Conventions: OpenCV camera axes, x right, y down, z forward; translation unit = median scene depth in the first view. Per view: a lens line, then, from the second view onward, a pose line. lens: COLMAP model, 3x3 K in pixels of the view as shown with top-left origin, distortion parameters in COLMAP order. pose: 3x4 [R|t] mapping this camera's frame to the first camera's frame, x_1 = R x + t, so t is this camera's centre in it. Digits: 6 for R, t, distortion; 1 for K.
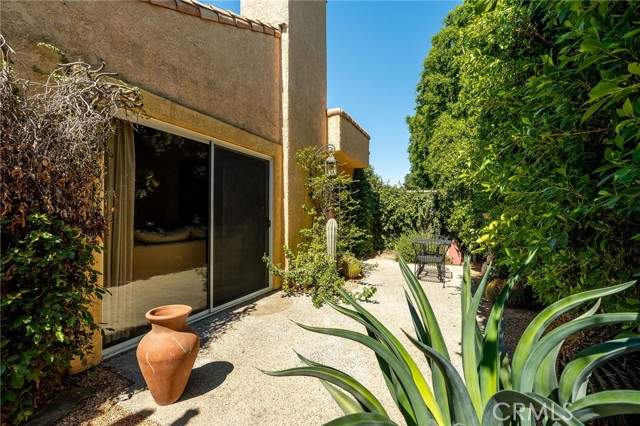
lens RADIAL K [[290.4, 0, 322.8], [0, 290.4, 212.6], [0, 0, 1]] dist [-0.007245, 0.001967]
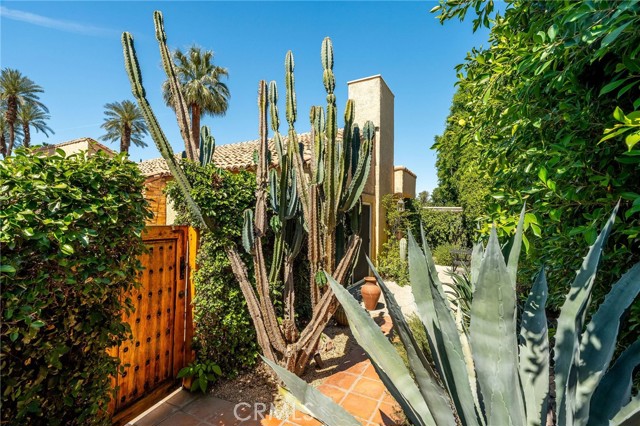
lens RADIAL K [[290.4, 0, 321.9], [0, 290.4, 210.8], [0, 0, 1]] dist [-0.007245, 0.001967]
pose [[0.997291, 0.015070, -0.071991, -0.193992], [-0.016008, 0.999794, -0.012461, -0.065894], [0.071788, 0.013579, 0.997327, -0.446511]]
